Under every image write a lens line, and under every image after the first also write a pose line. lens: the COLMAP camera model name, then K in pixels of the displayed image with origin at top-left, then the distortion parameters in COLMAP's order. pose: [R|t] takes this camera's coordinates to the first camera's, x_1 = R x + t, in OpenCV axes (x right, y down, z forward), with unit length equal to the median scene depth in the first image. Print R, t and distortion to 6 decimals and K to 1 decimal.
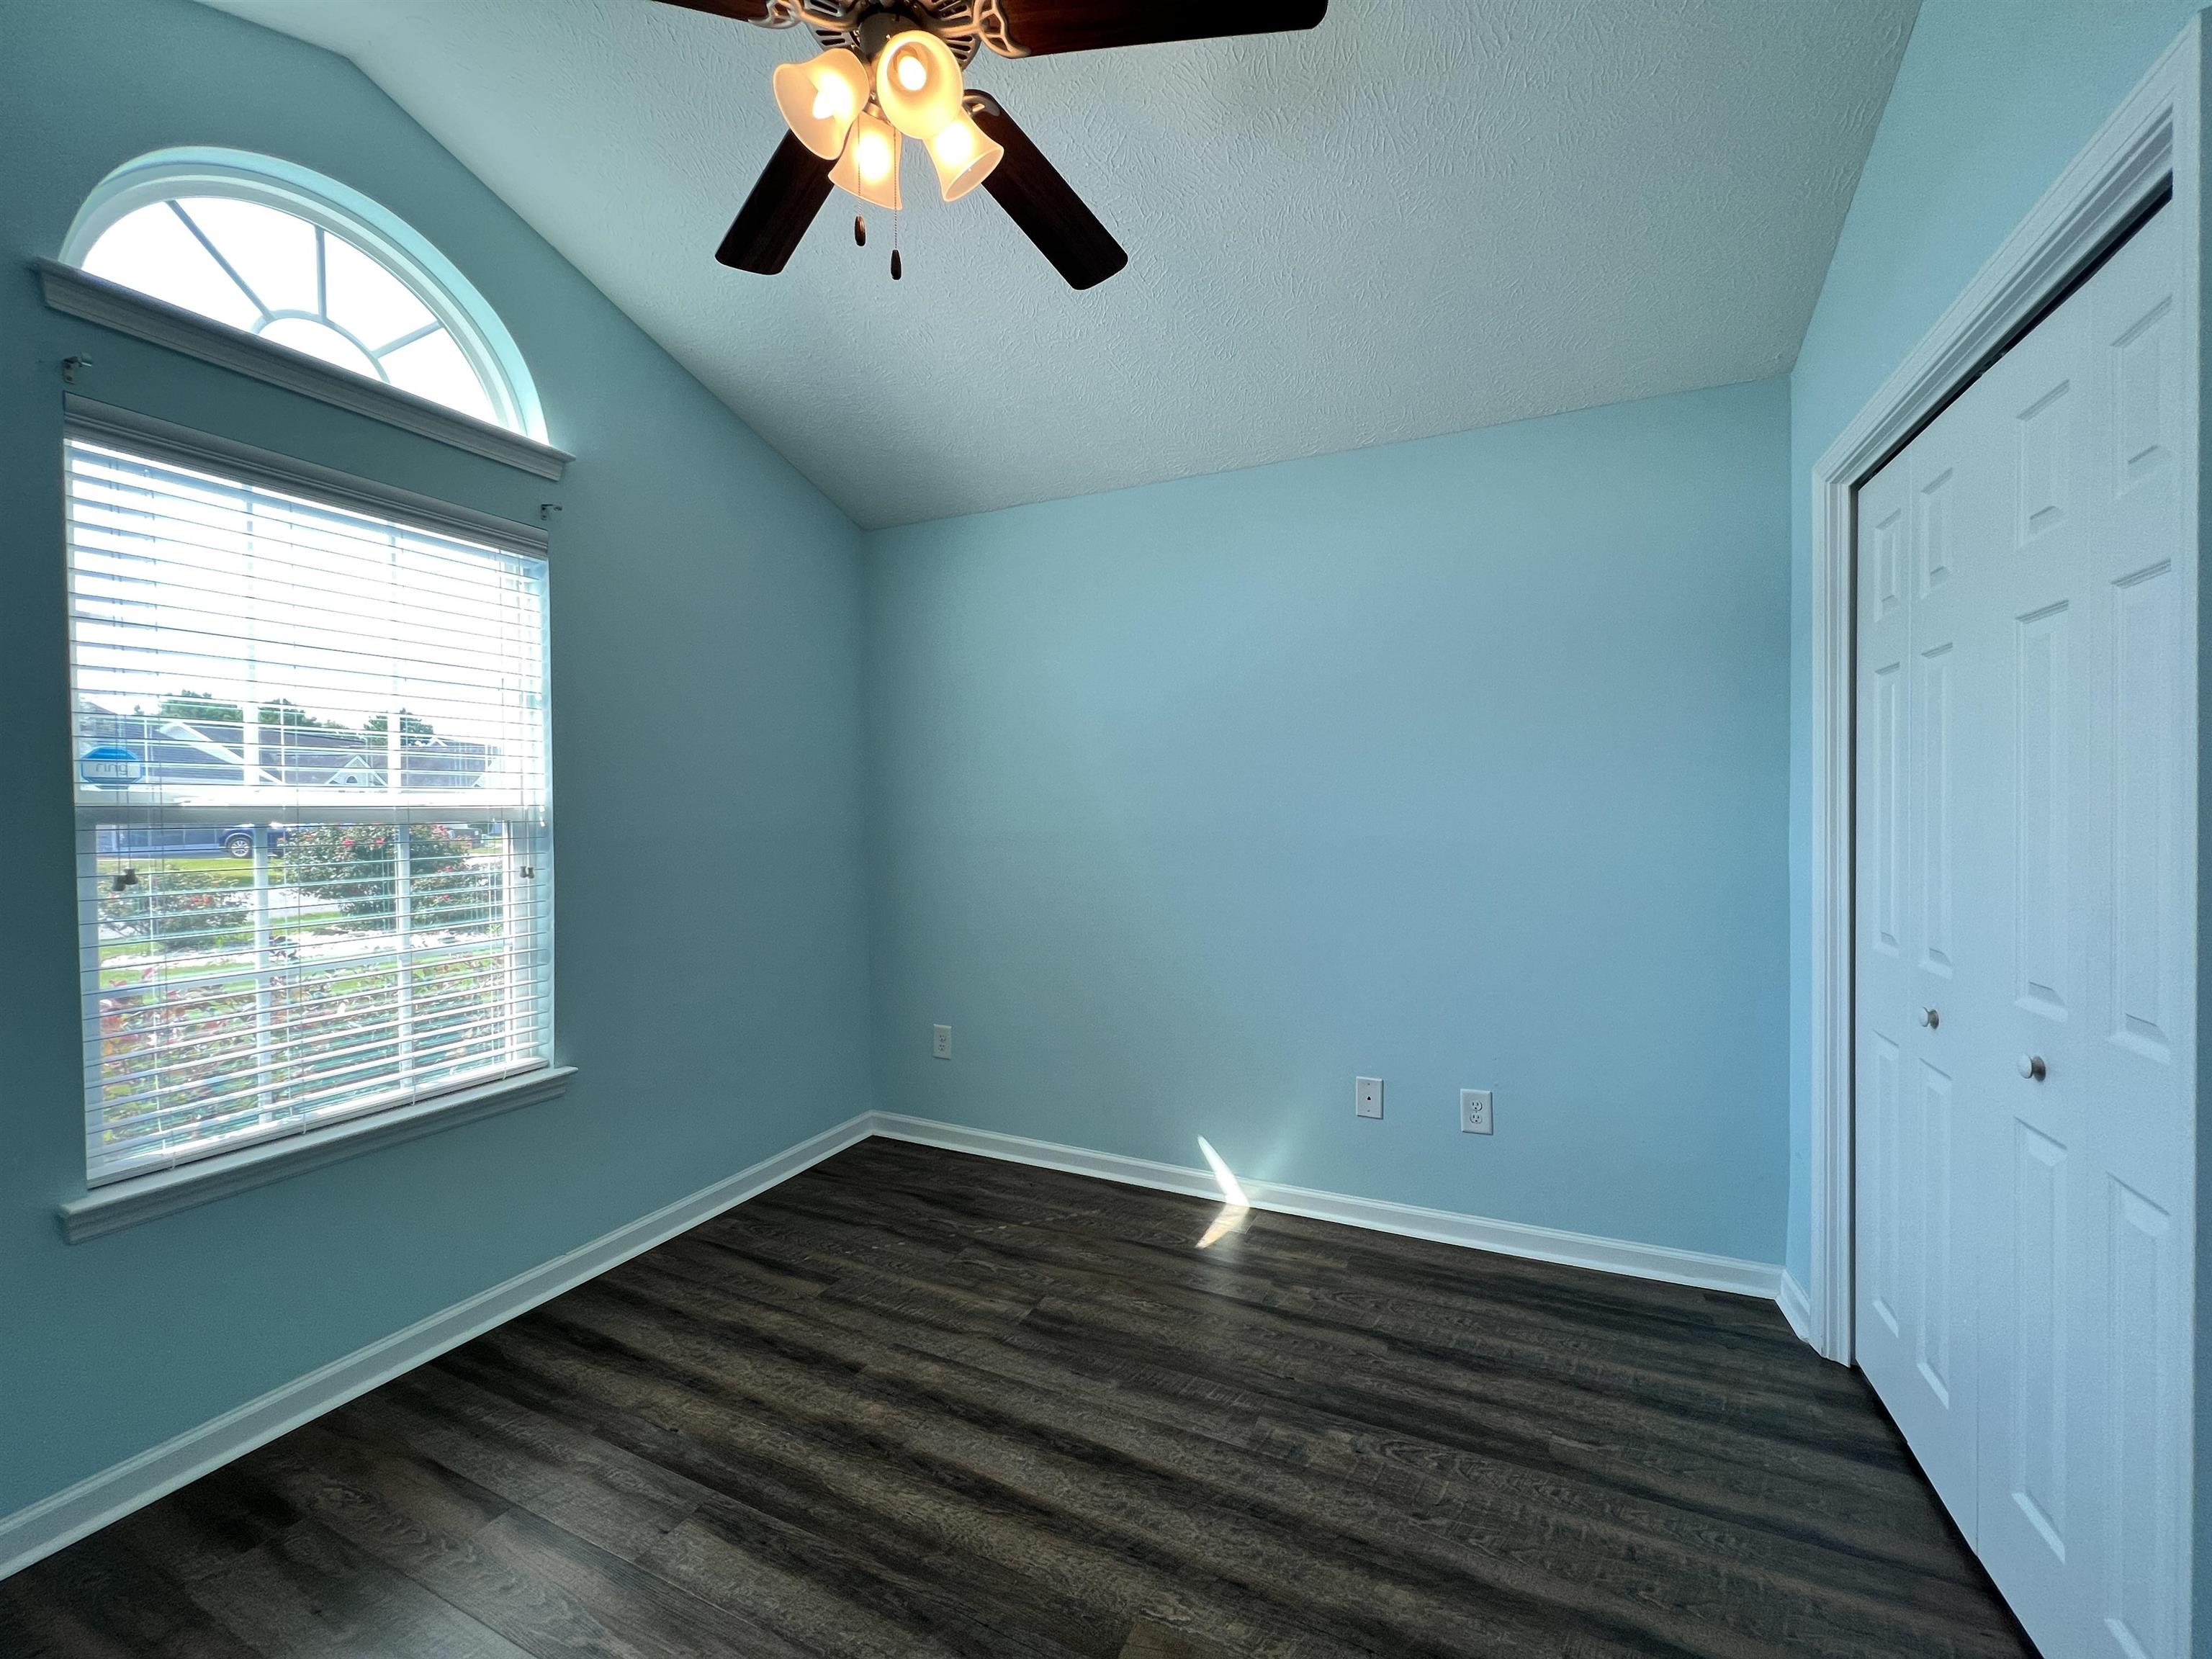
lens RADIAL K [[893.1, 0, 1103.7], [0, 893.1, 829.5], [0, 0, 1]] dist [-0.005848, 0.000314]
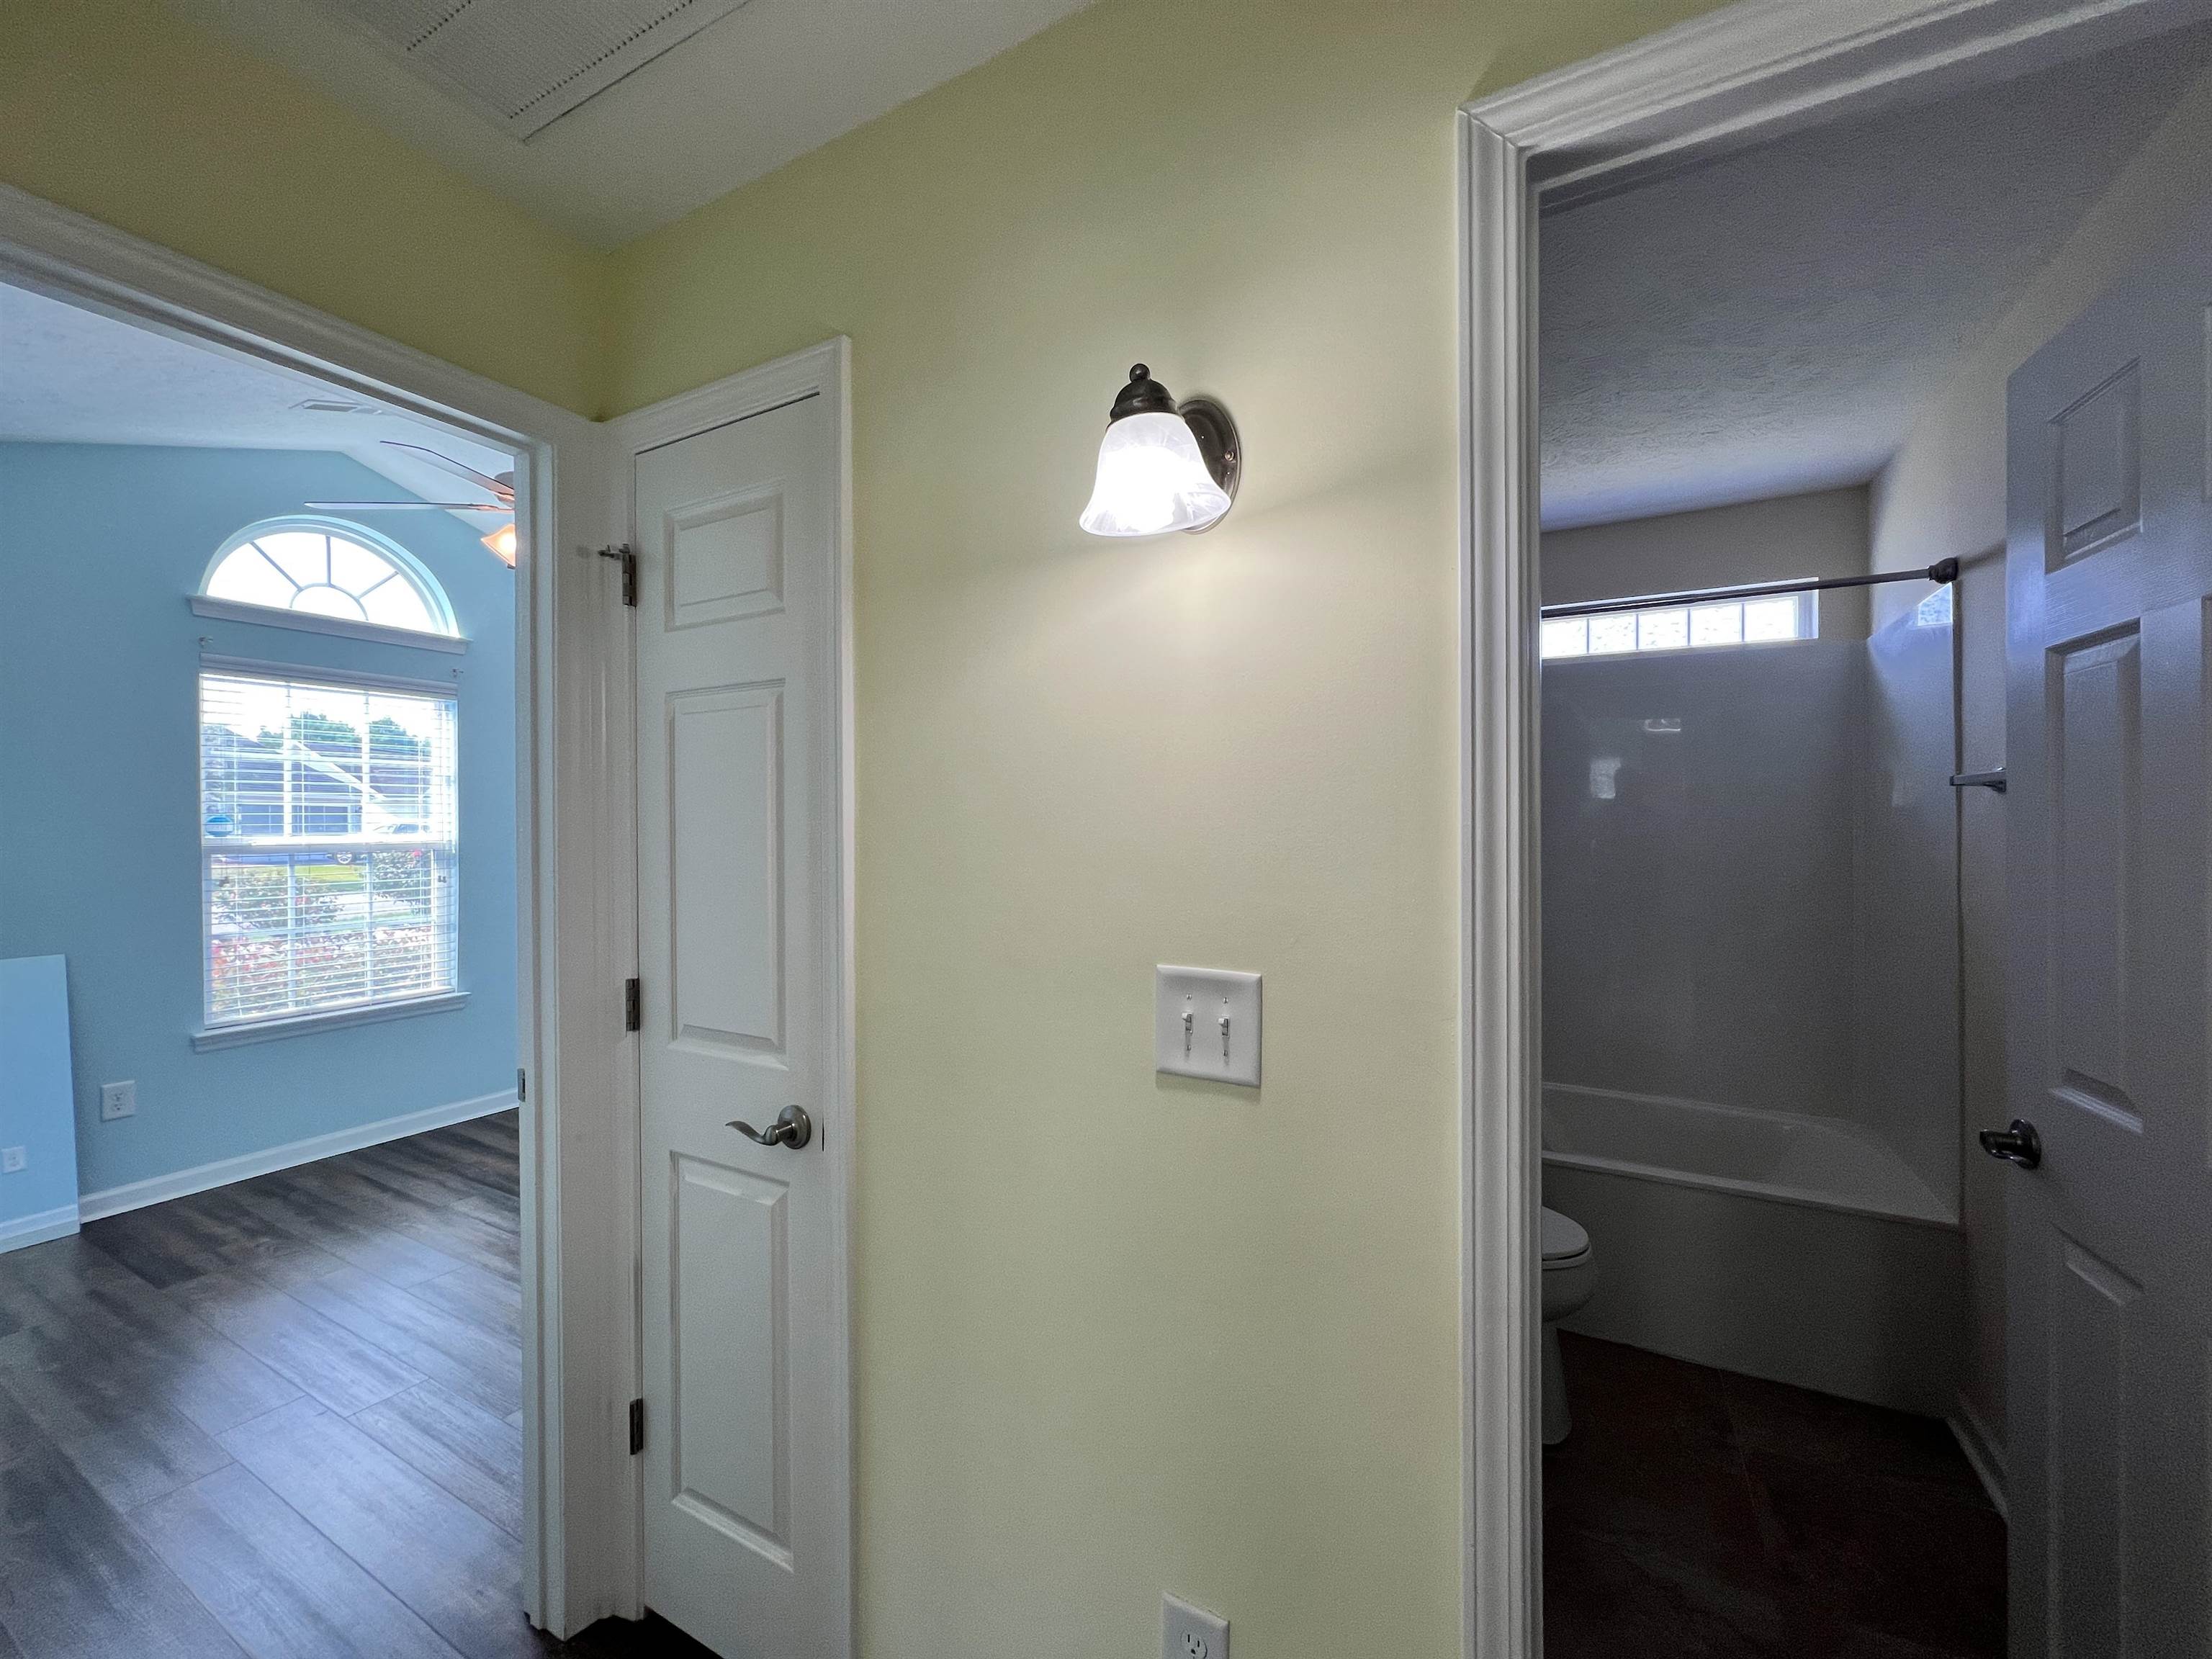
lens RADIAL K [[893.1, 0, 1111.1], [0, 893.1, 832.5], [0, 0, 1]] dist [-0.005848, 0.000314]
pose [[0.997765, 0.004271, -0.066689, 0.911061], [-0.004965, 0.999935, -0.010251, -0.038729], [0.066641, 0.010559, 0.997721, -0.771701]]
